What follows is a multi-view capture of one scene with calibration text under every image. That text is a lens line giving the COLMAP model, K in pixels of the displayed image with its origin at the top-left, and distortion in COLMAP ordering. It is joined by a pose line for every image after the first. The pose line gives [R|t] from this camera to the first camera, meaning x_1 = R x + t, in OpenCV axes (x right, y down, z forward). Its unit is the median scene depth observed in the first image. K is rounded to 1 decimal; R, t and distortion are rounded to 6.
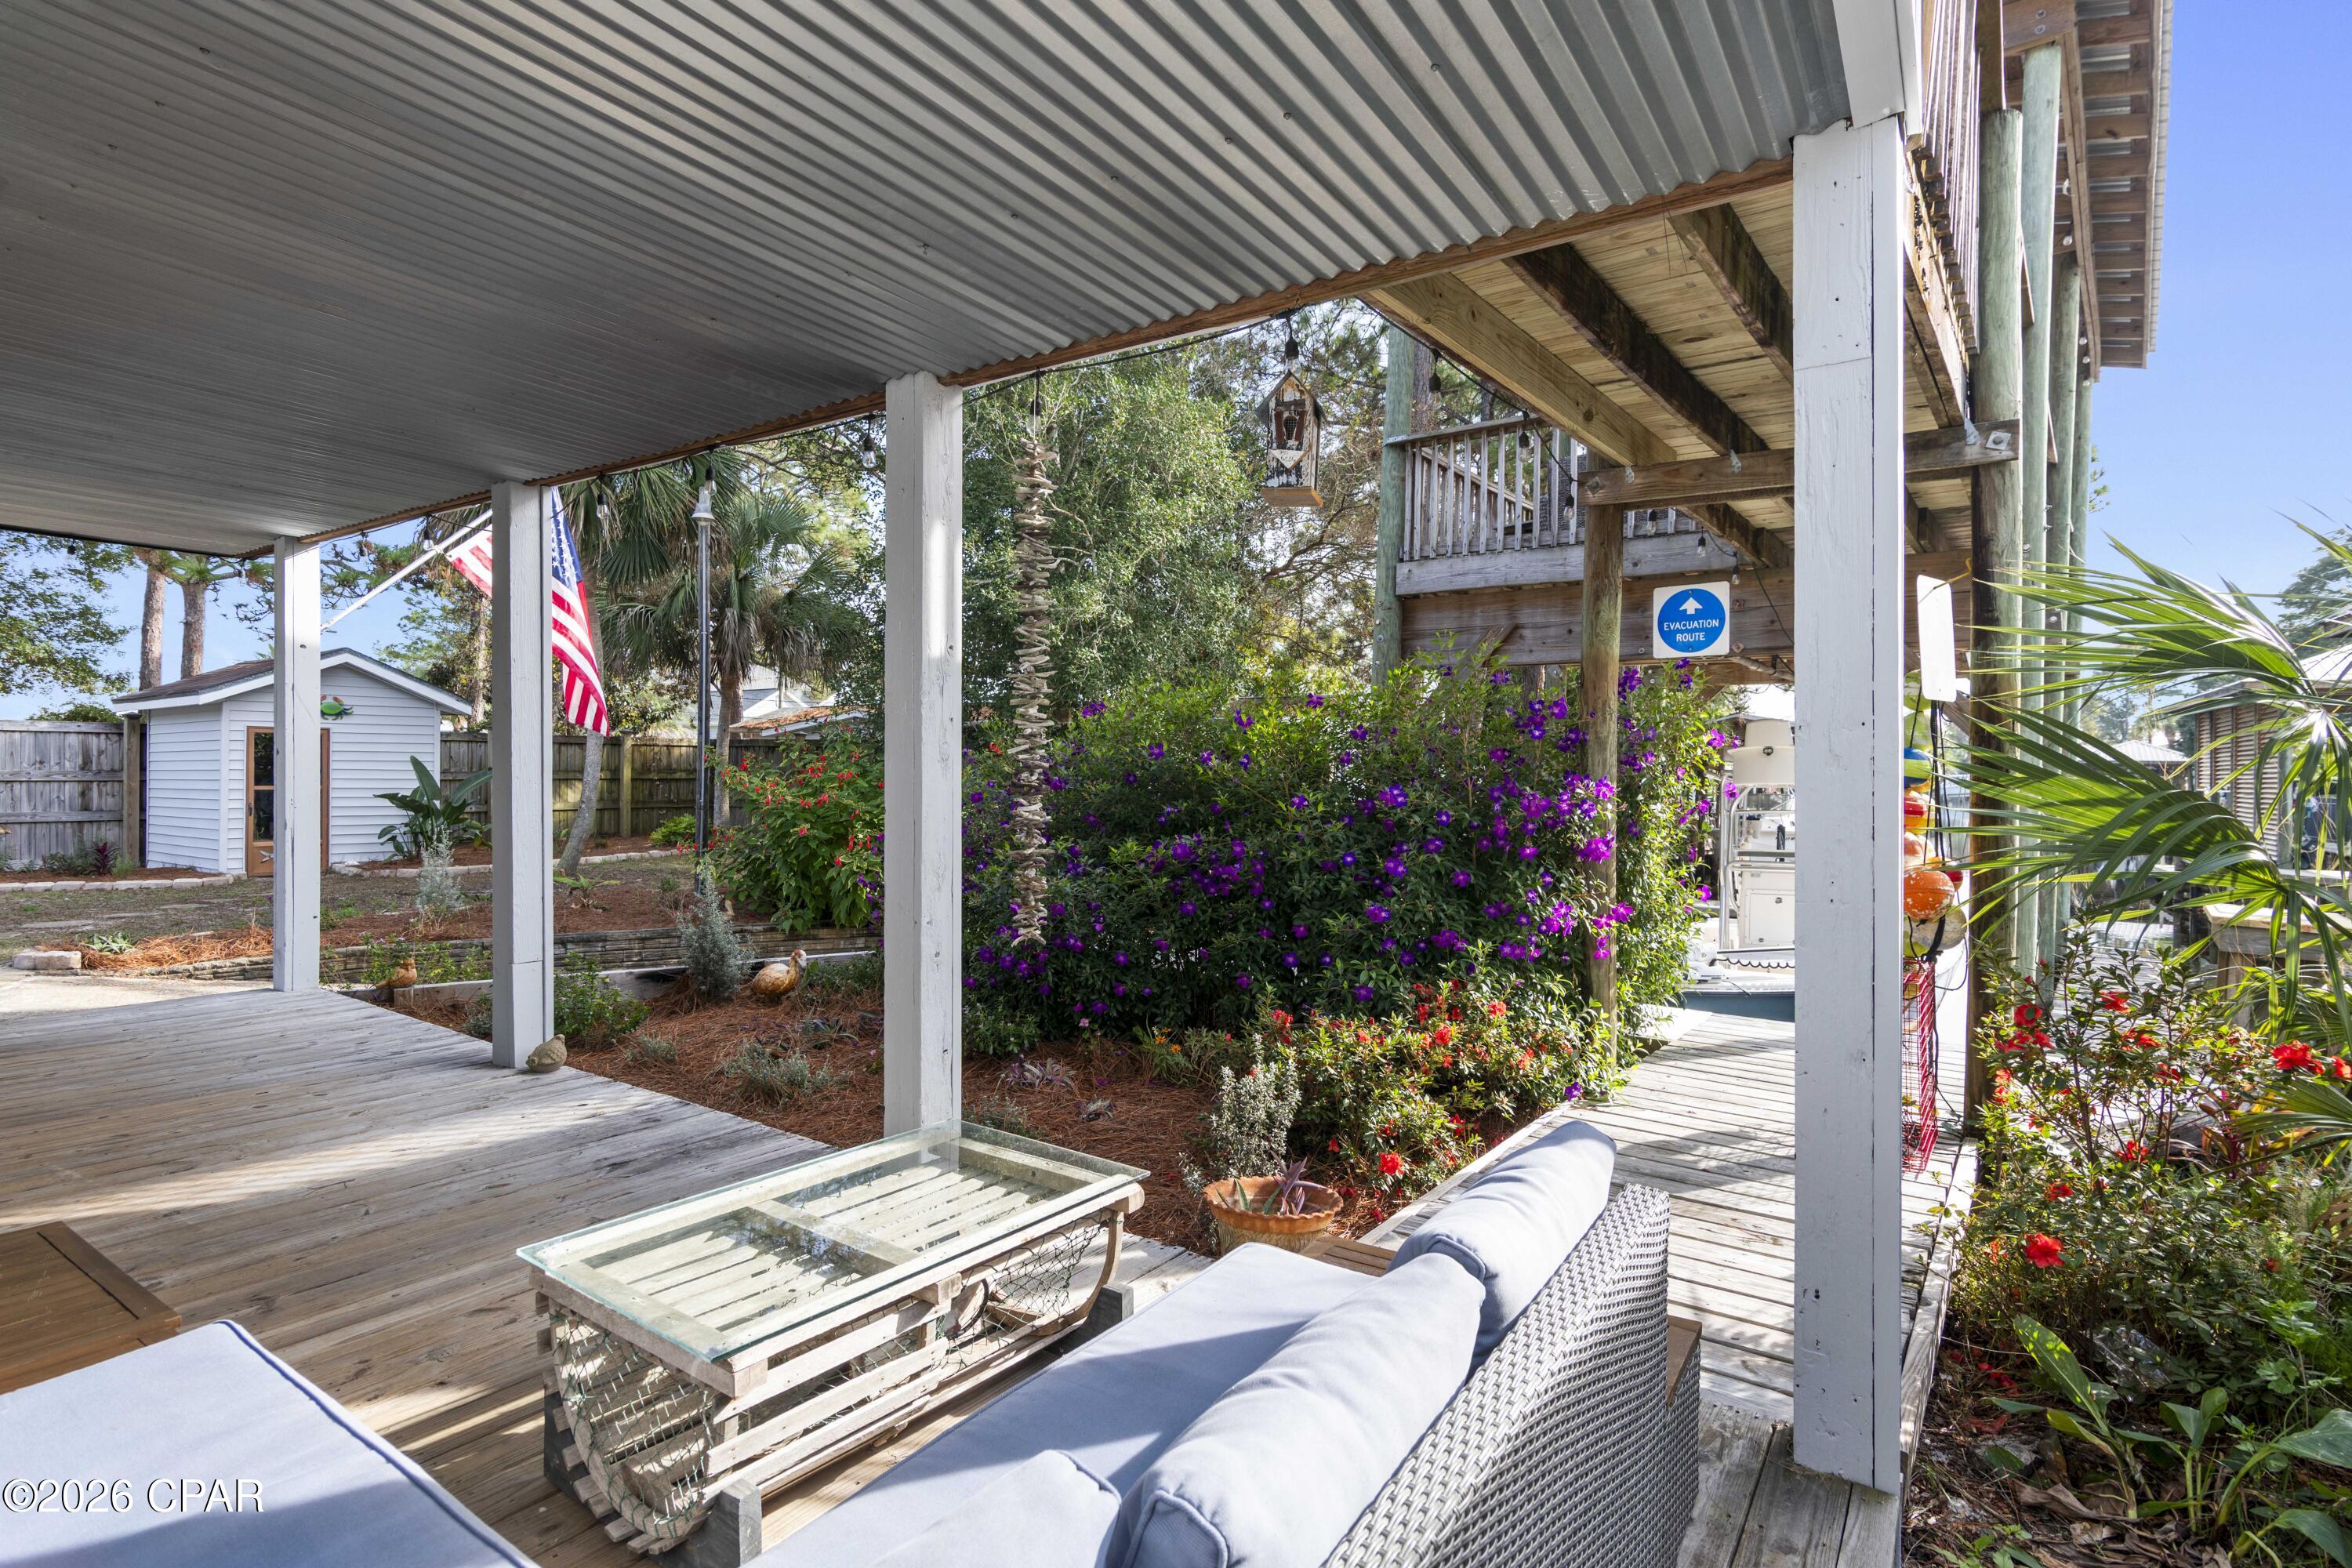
lens RADIAL K [[1160.2, 0, 1179.3], [0, 1160.2, 789.6], [0, 0, 1]] dist [0.003508, 0.000069]
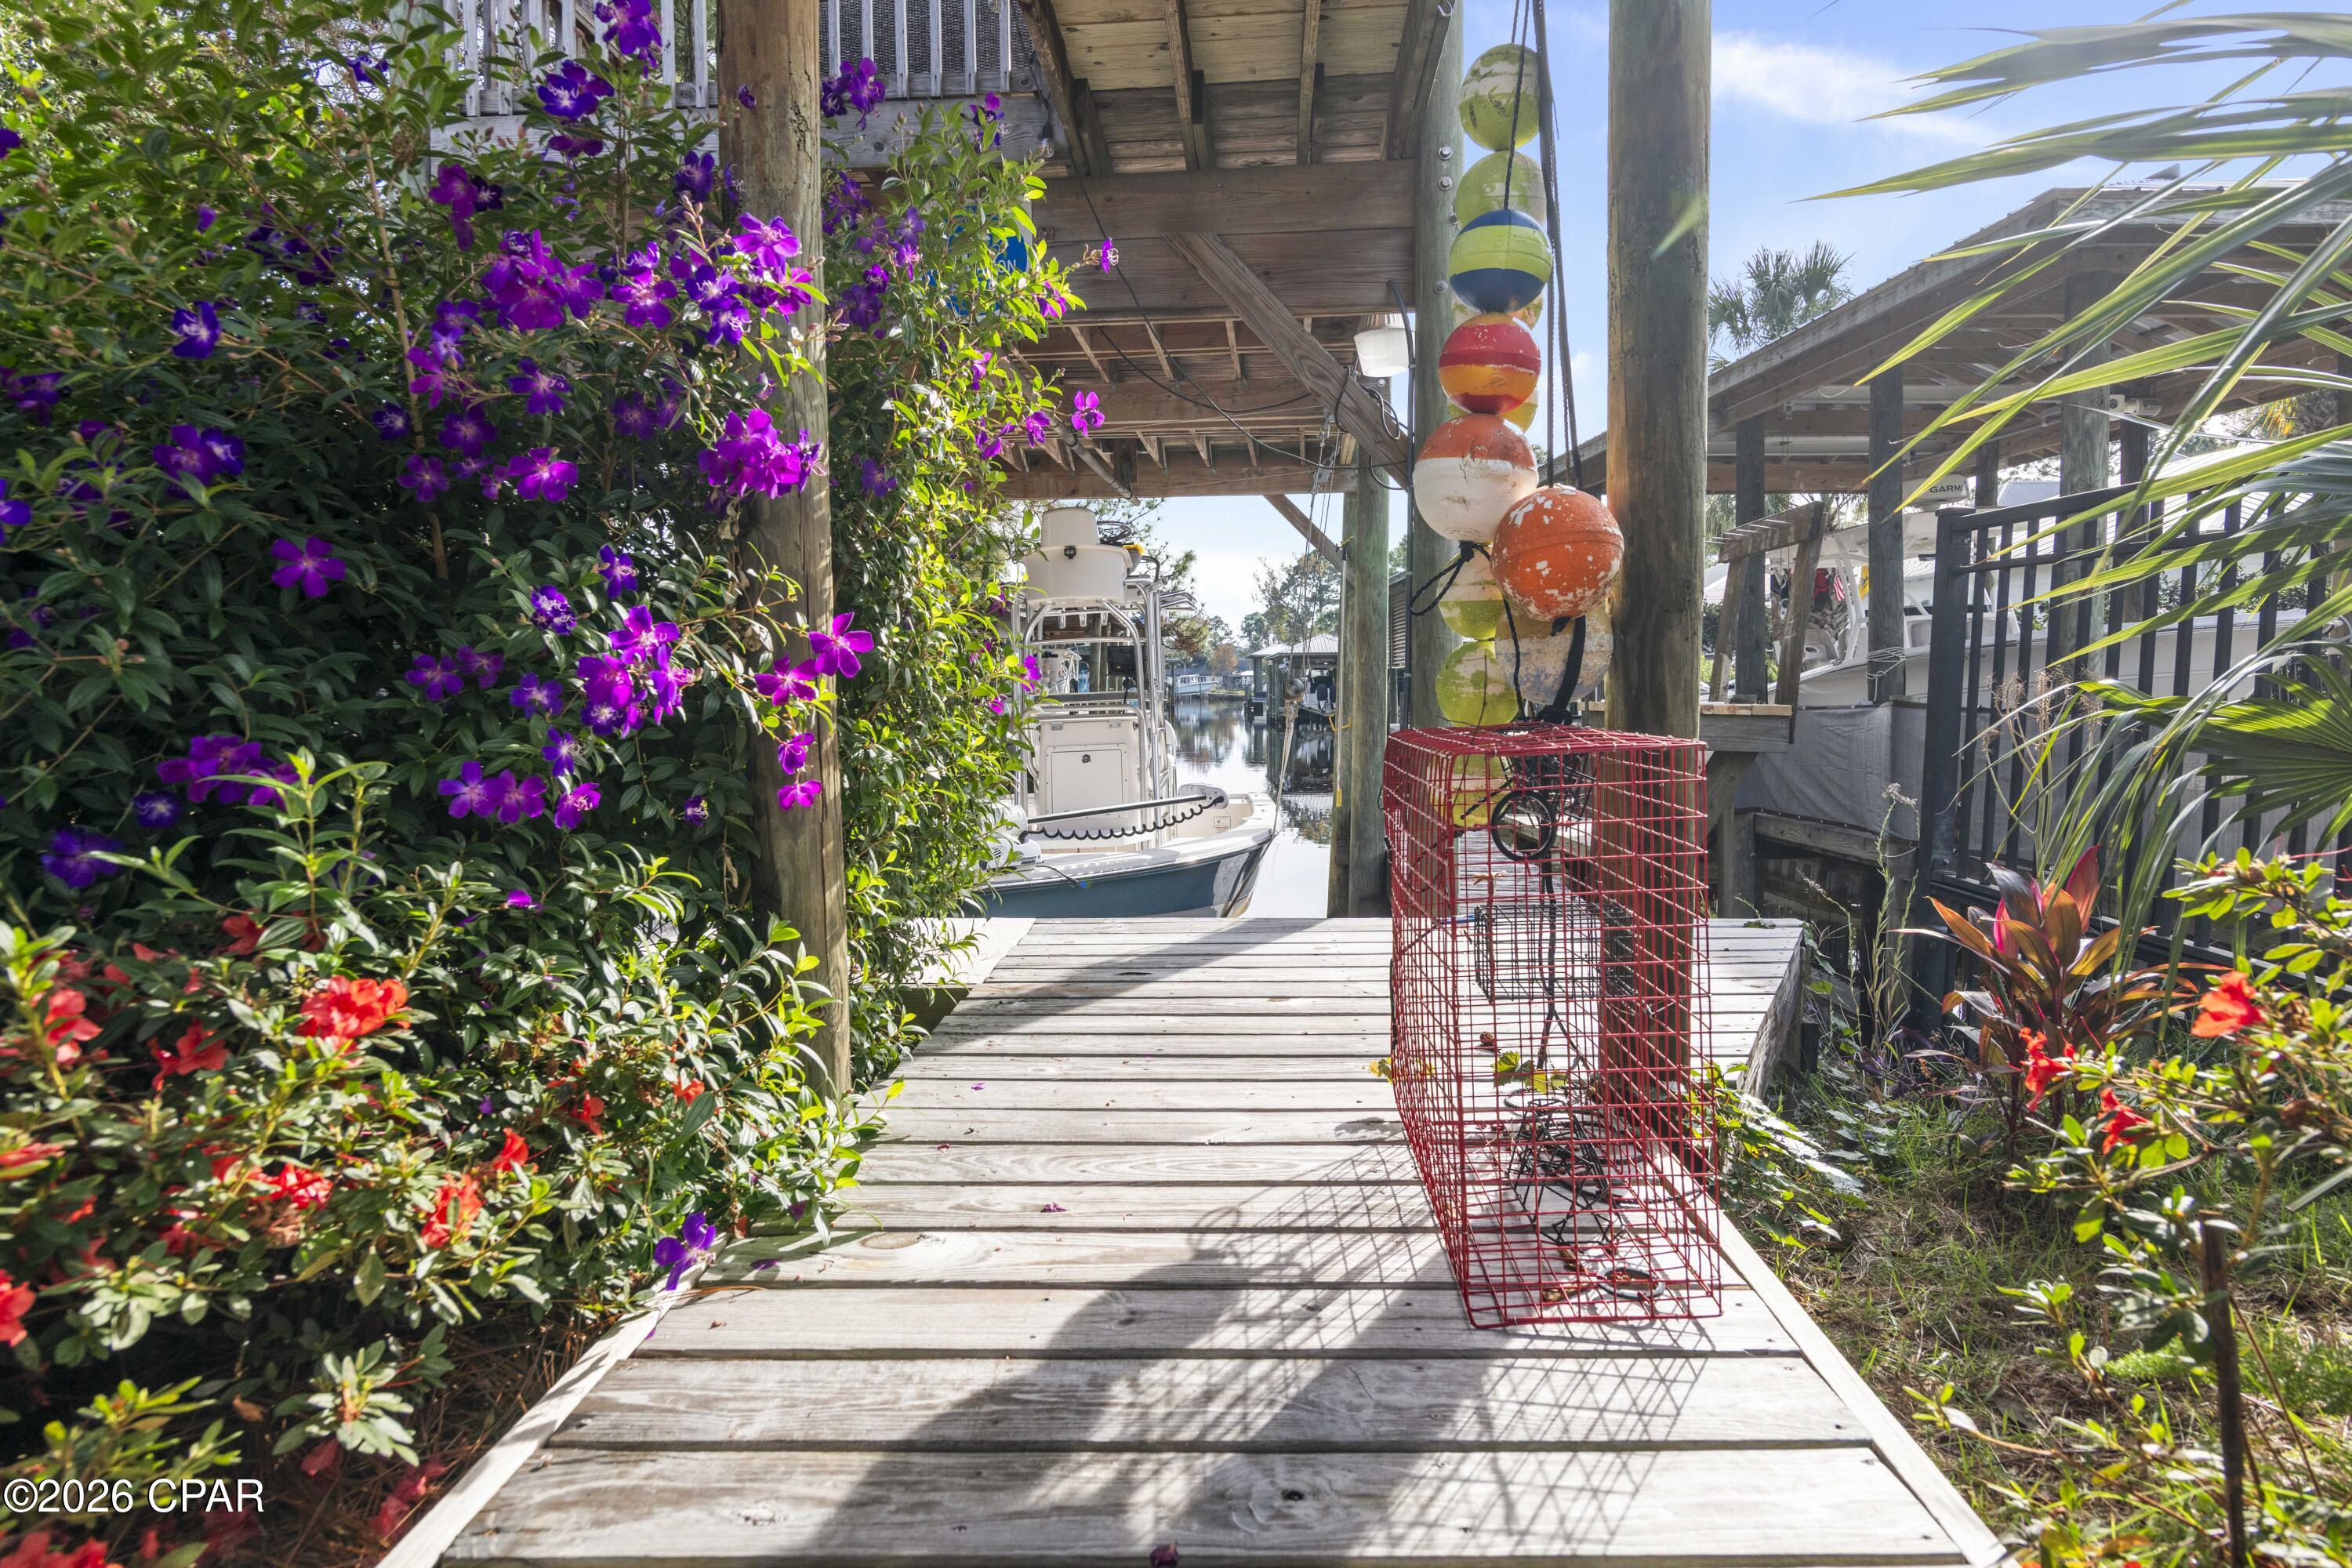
lens RADIAL K [[1265.5, 0, 1192.9], [0, 1265.5, 704.9], [0, 0, 1]] dist [0.008167, 0.000854]
pose [[0.827168, -0.031718, 0.561059, 0.211445], [0.030462, 0.999469, 0.011591, 0.097778], [-0.561128, 0.007503, 0.827695, 0.521556]]
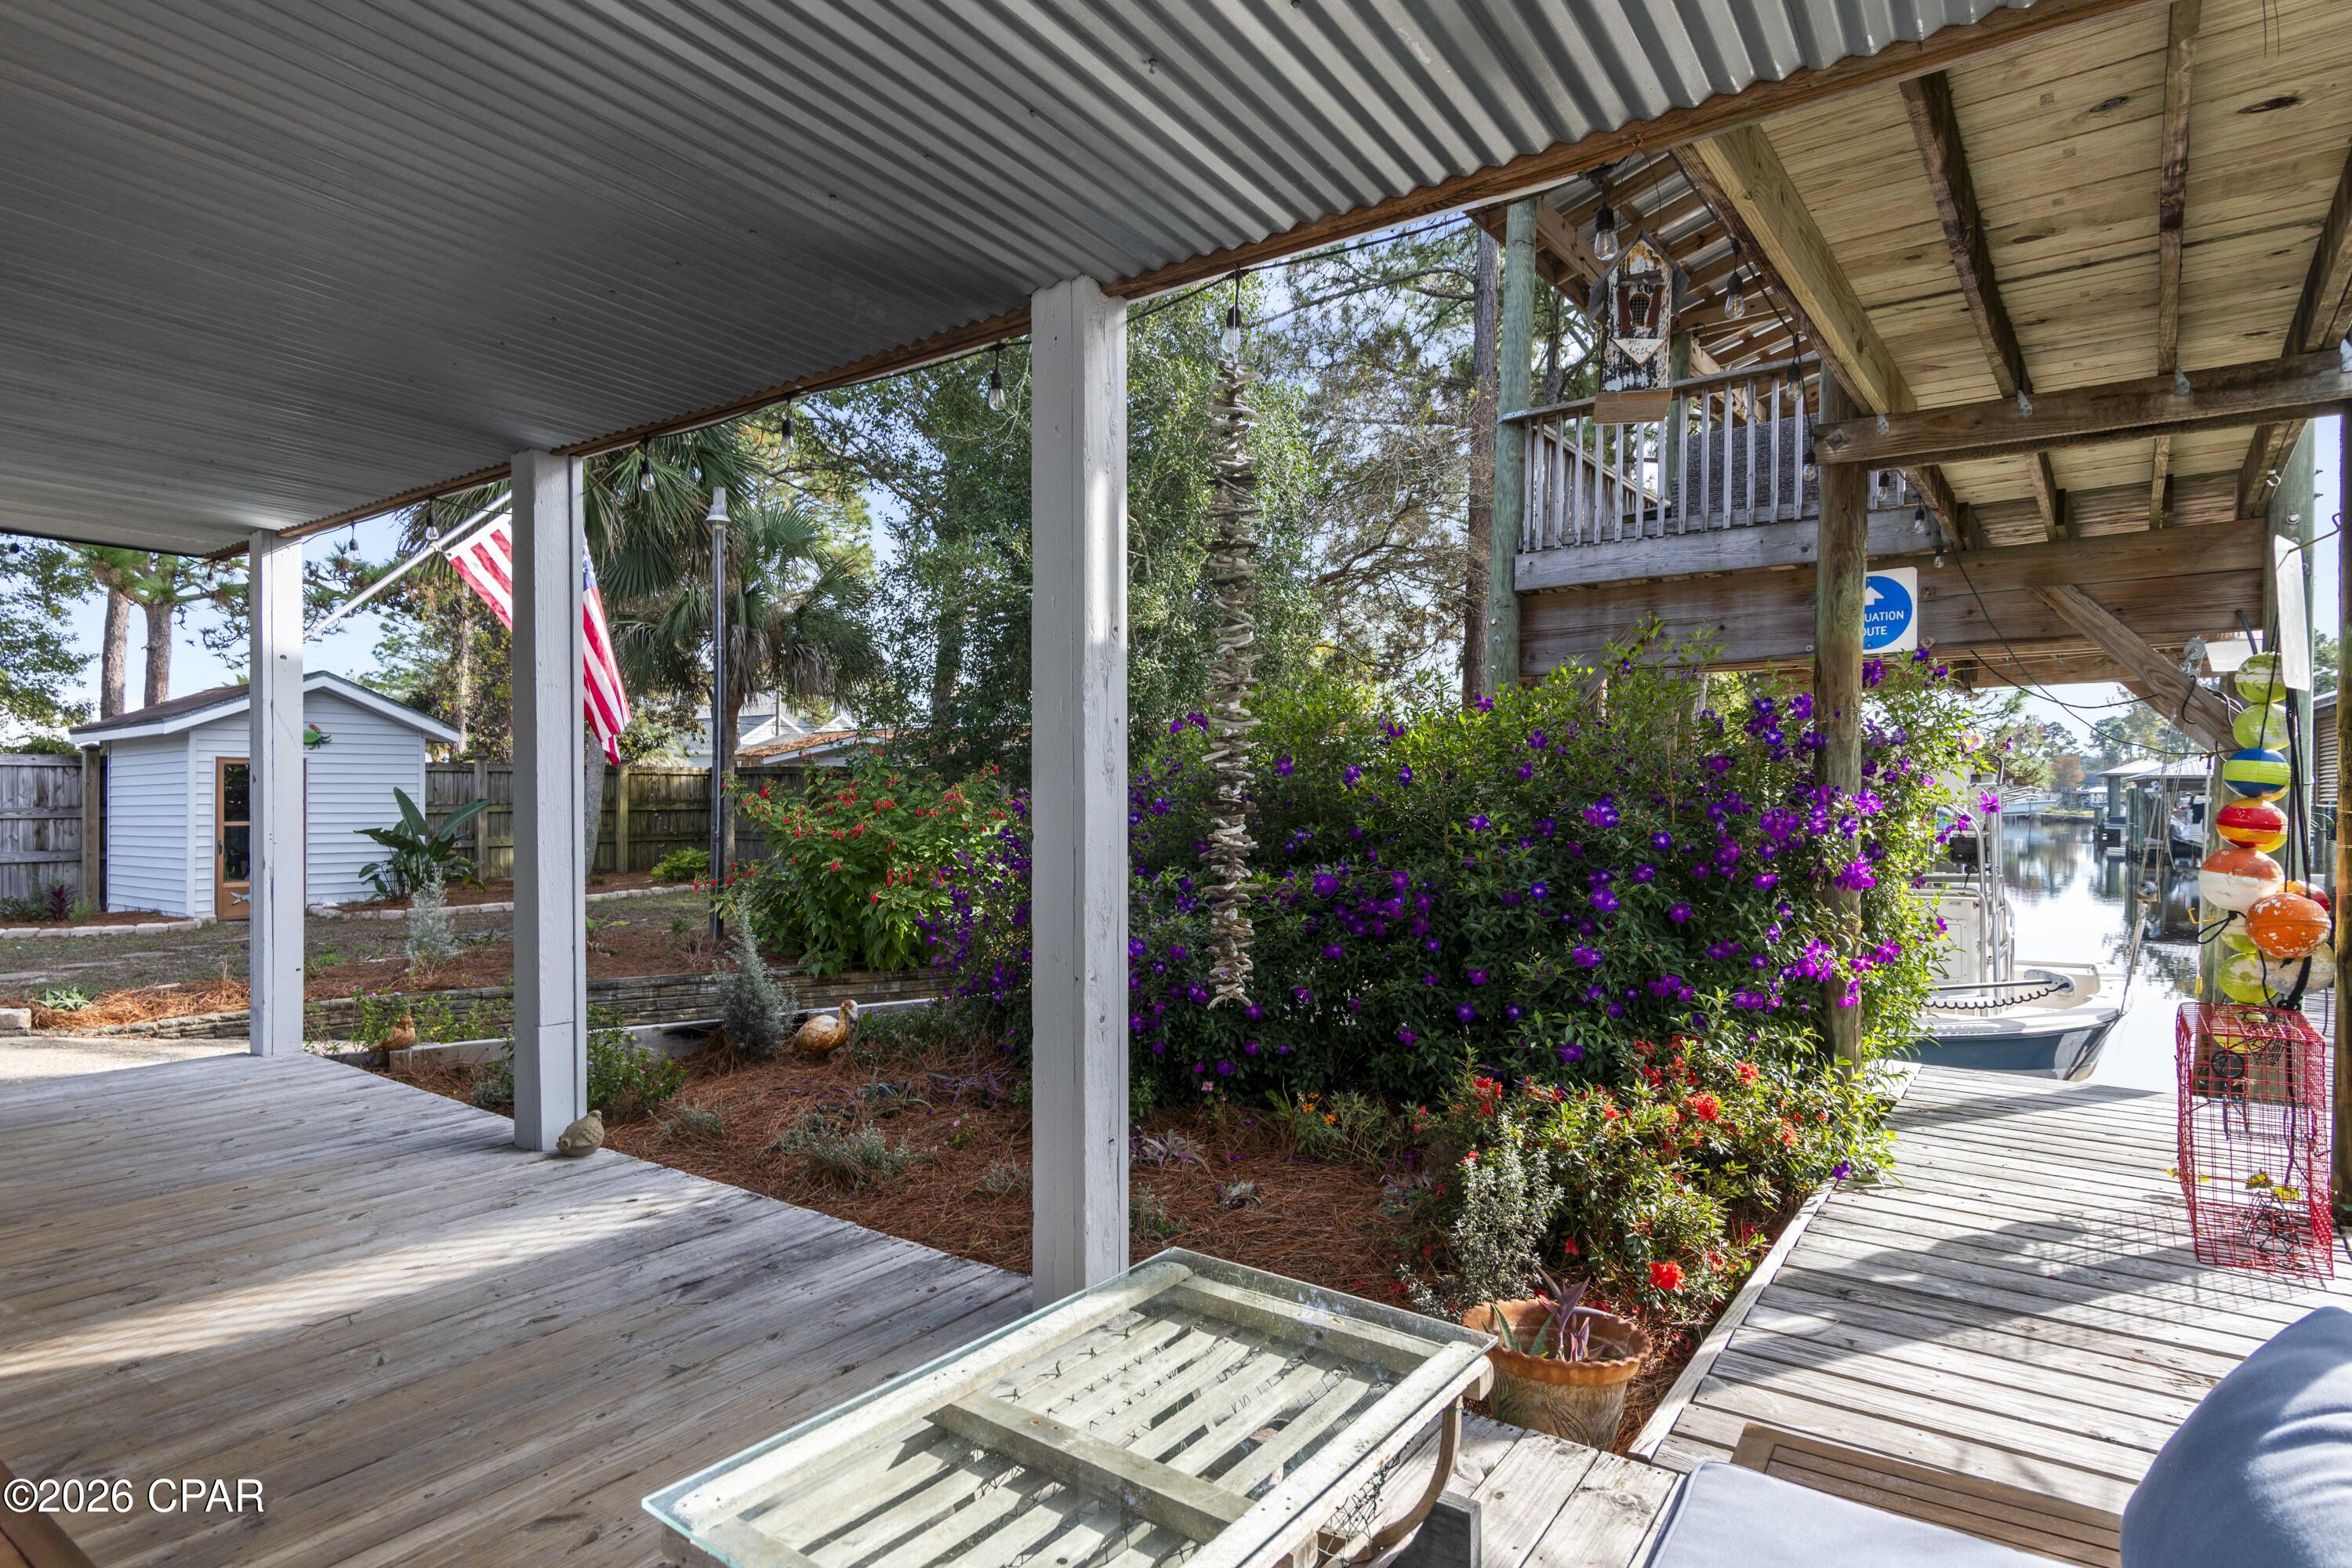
lens RADIAL K [[1215.5, 0, 1193.3], [0, 1215.5, 806.3], [0, 0, 1]] dist [0.004471, -0.000154]
pose [[0.999944, -0.010540, 0.000584, -0.090742], [0.010545, 0.999905, -0.008928, 0.003766], [-0.000490, 0.008933, 0.999960, 0.108709]]
